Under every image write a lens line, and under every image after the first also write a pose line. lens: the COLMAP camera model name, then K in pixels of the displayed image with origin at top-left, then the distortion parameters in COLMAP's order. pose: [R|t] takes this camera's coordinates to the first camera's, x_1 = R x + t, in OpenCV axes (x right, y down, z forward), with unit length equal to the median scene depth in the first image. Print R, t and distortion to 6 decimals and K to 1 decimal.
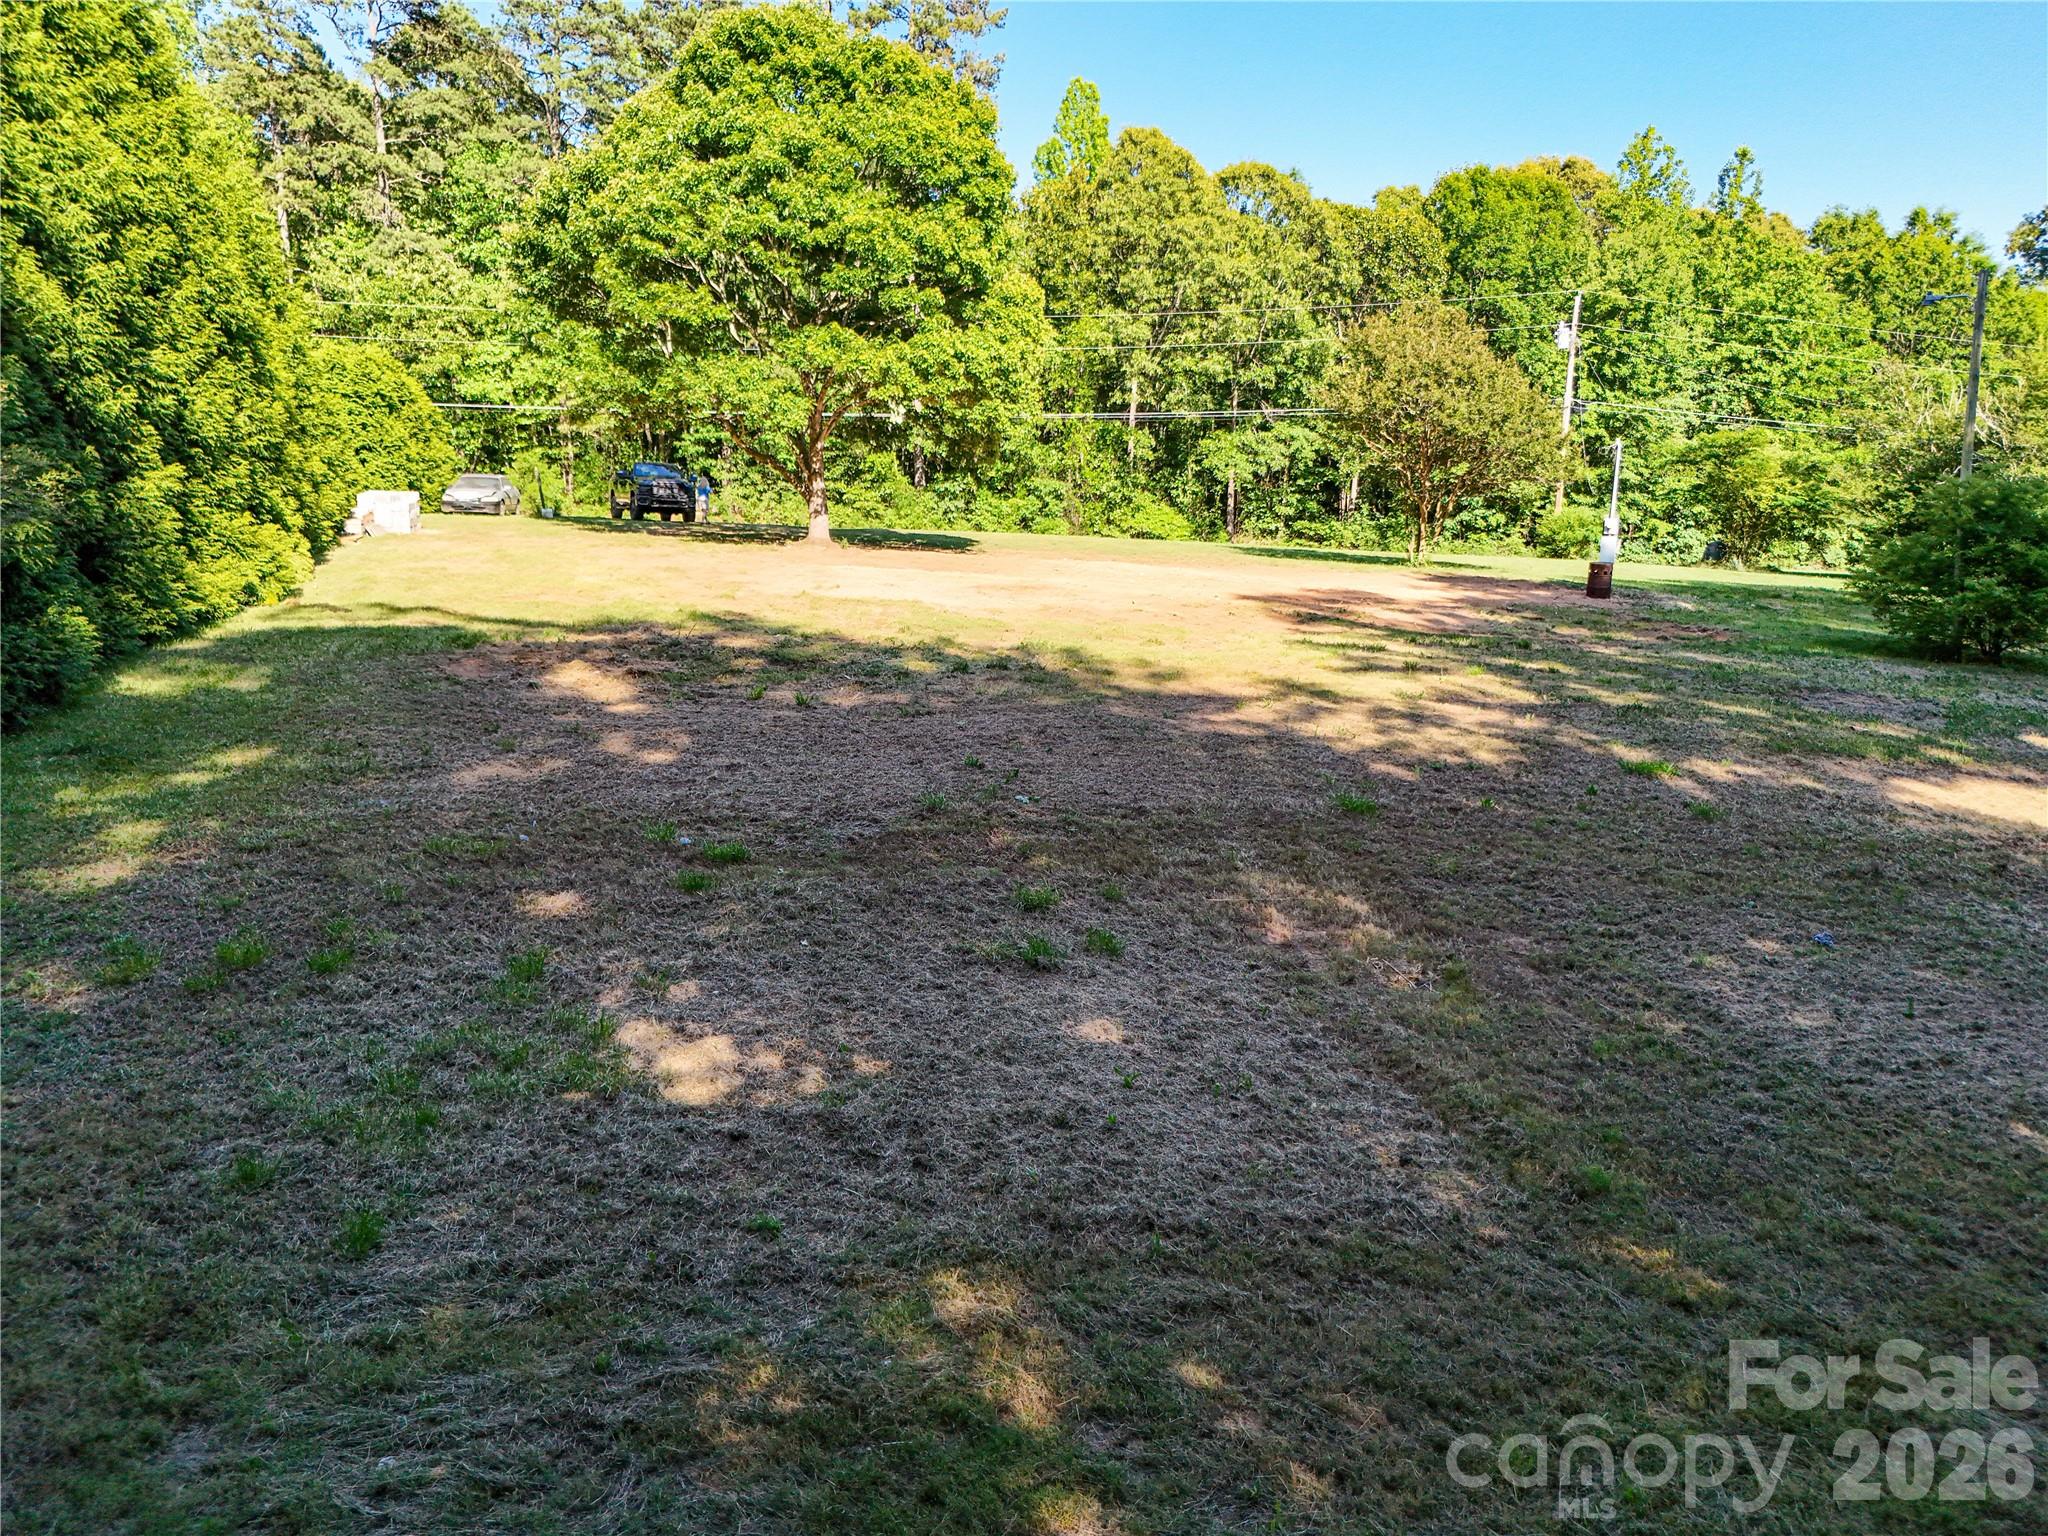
lens RADIAL K [[1507.5, 0, 1024.6], [0, 1507.5, 763.1], [0, 0, 1]] dist [0.071403, -0.065274]
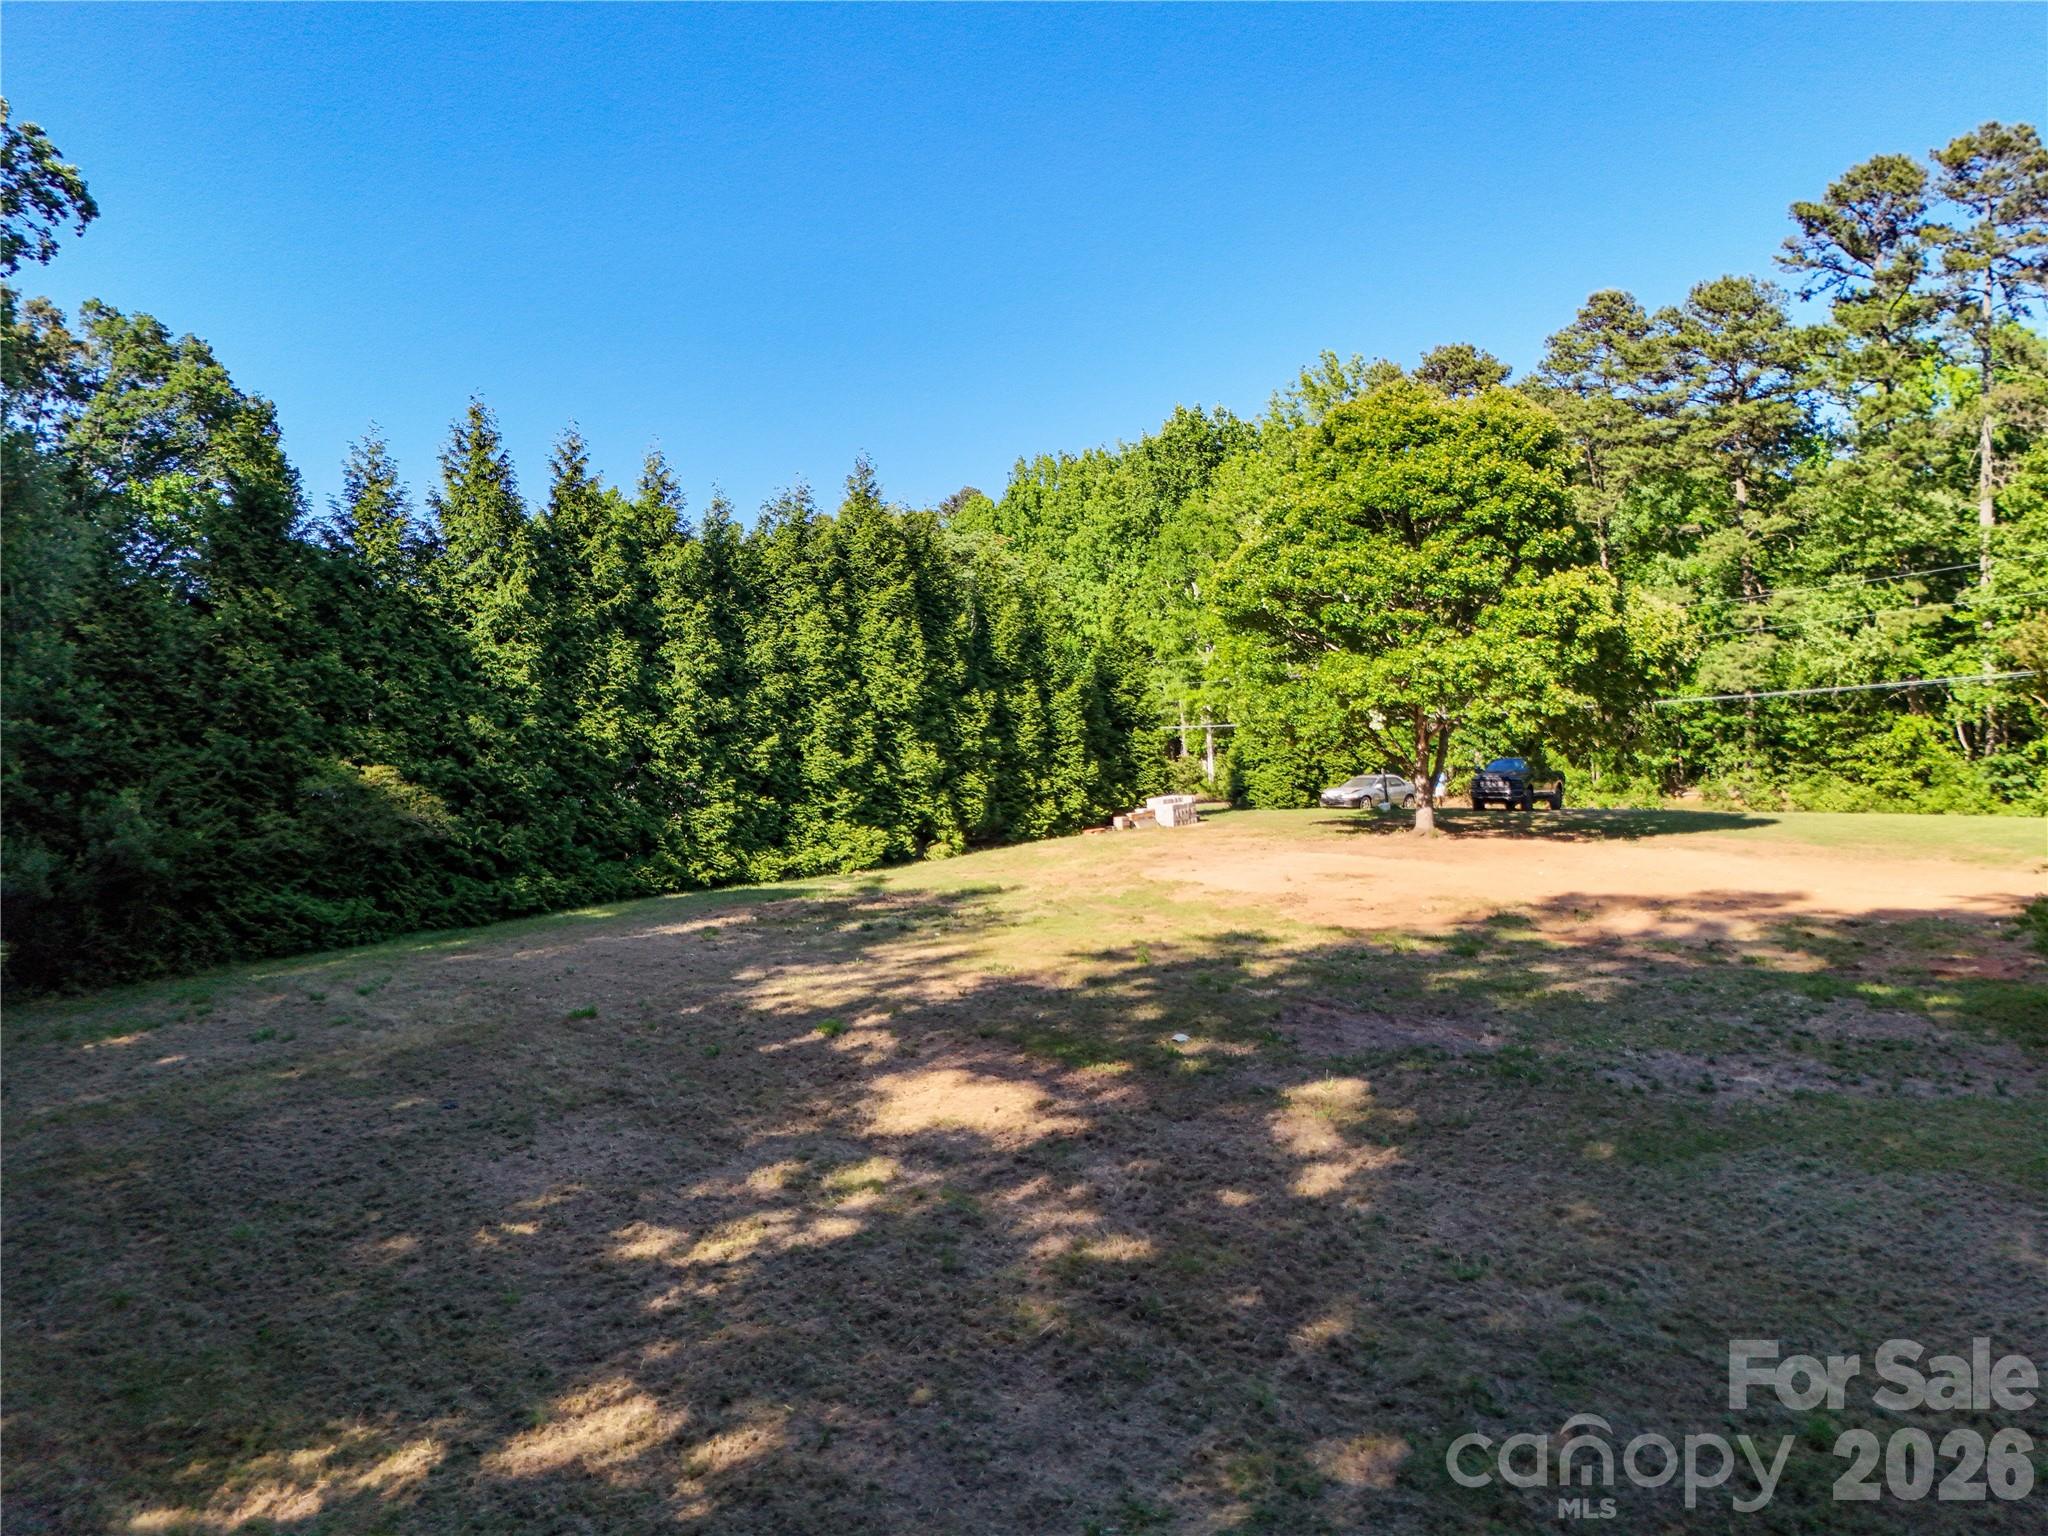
lens RADIAL K [[1507.5, 0, 1026.1], [0, 1507.5, 767.8], [0, 0, 1]] dist [0.071403, -0.065274]
pose [[0.514003, -0.034932, -0.857077, 0.392005], [-0.117018, 0.986974, -0.110404, -0.020917], [0.849769, 0.157042, 0.503220, 0.111808]]
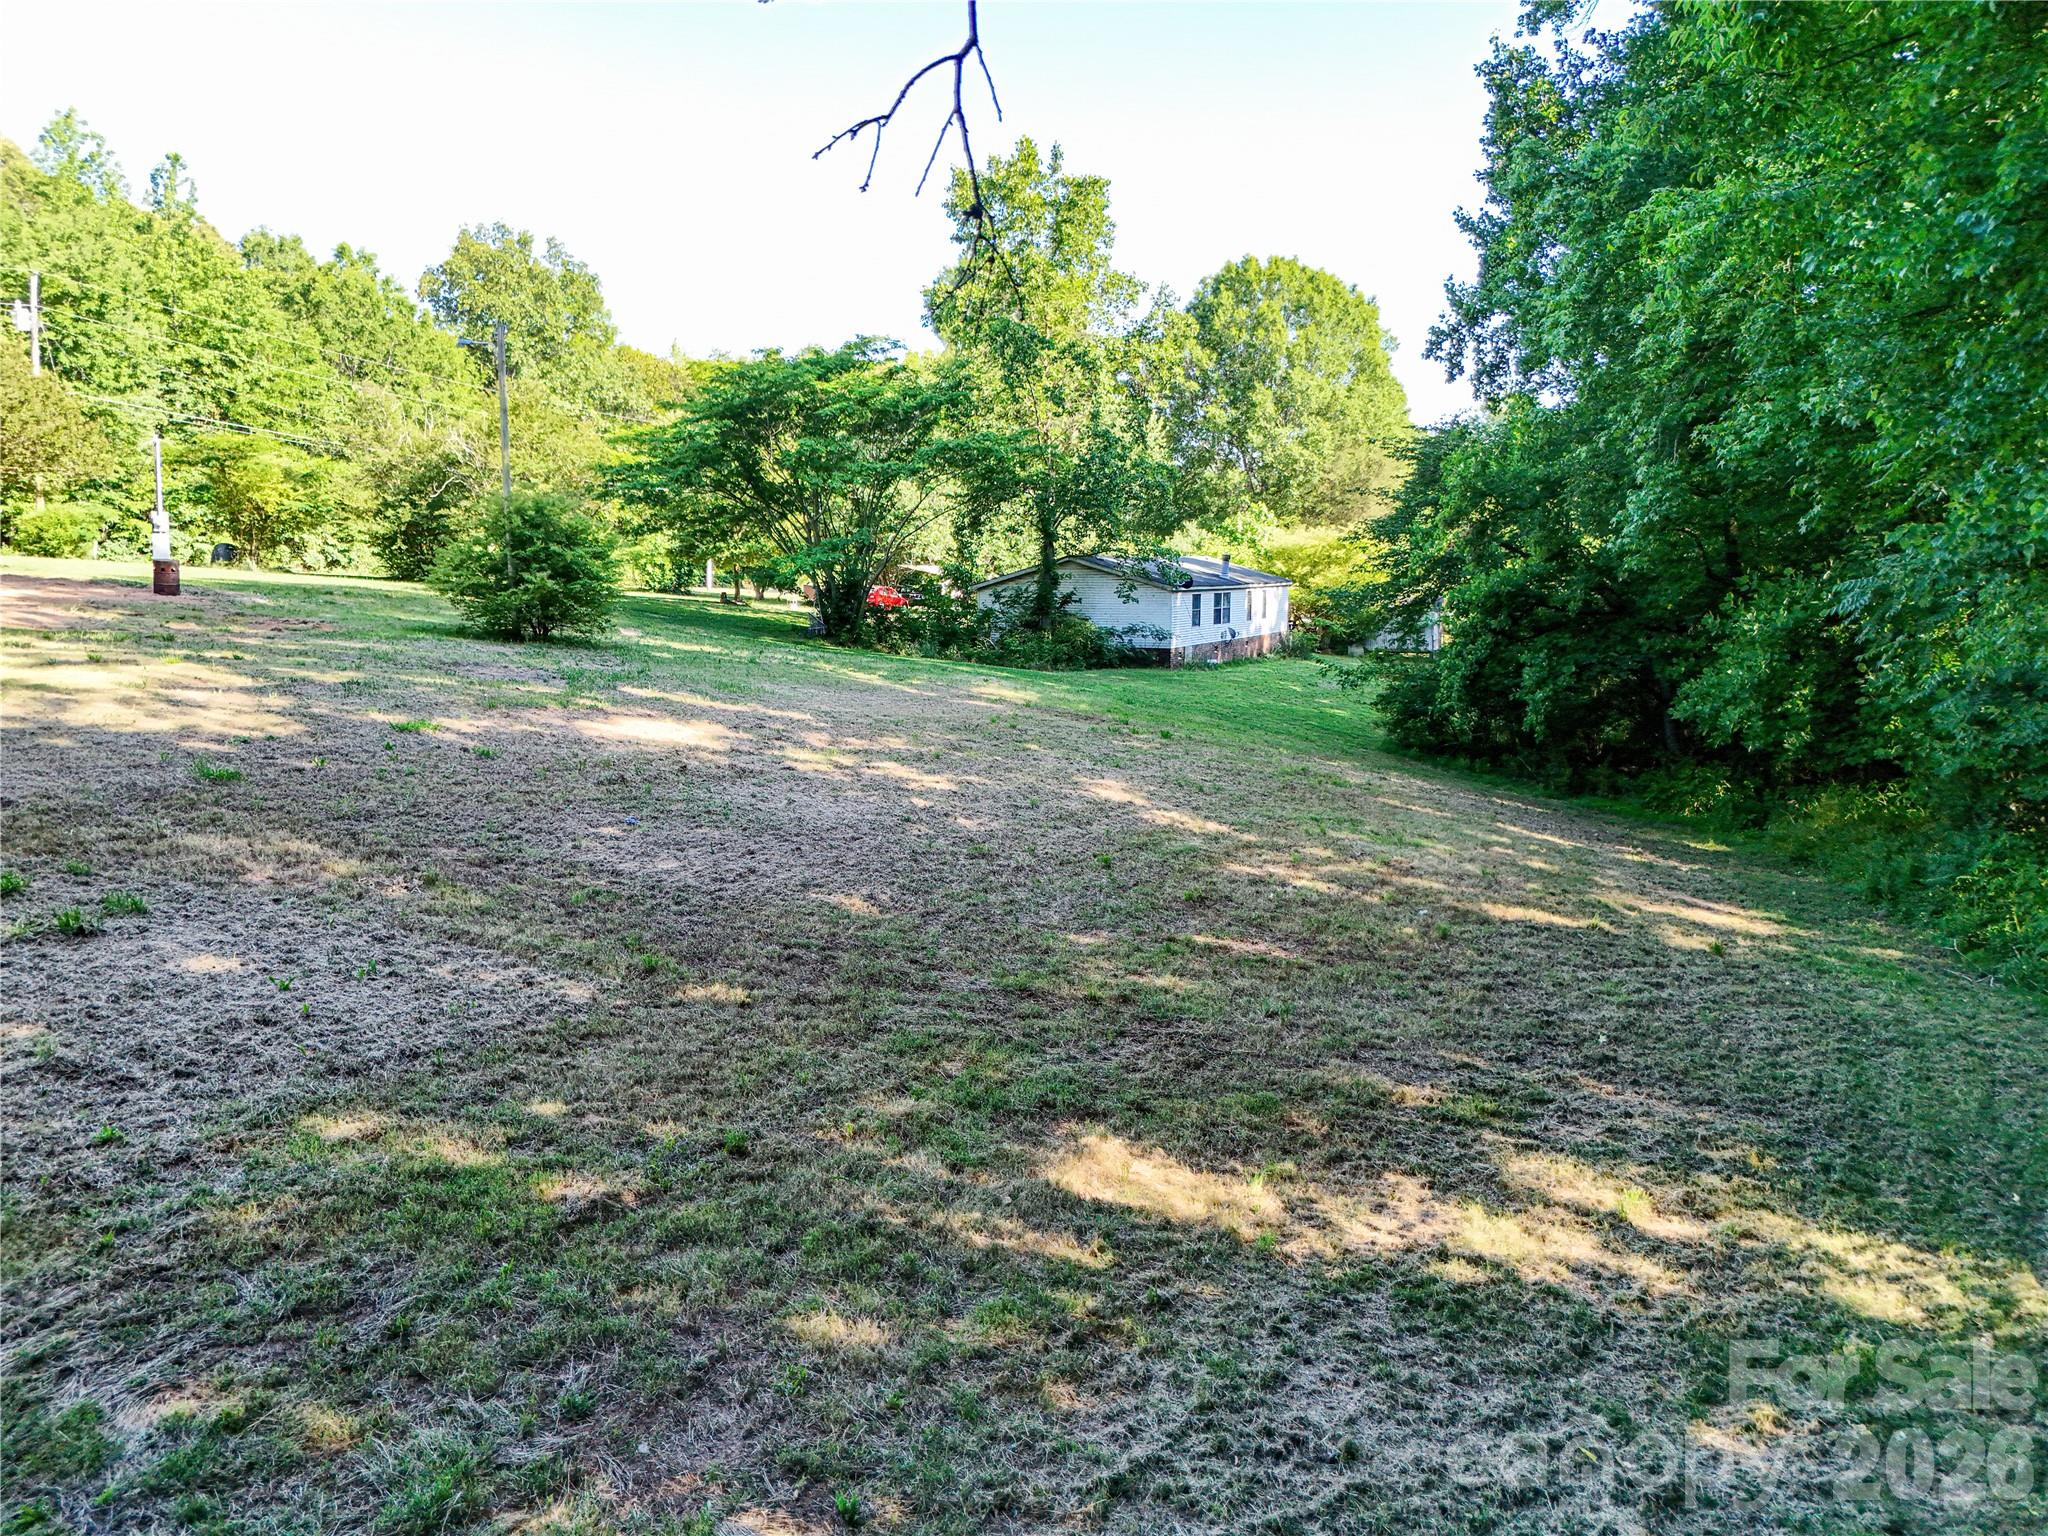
lens RADIAL K [[1507.5, 0, 1026.4], [0, 1507.5, 766.7], [0, 0, 1]] dist [0.071403, -0.065274]
pose [[0.579581, -0.106003, 0.807991, -0.067705], [0.107330, 0.992796, 0.053260, 0.005459], [-0.807816, 0.055853, 0.586783, -0.019989]]
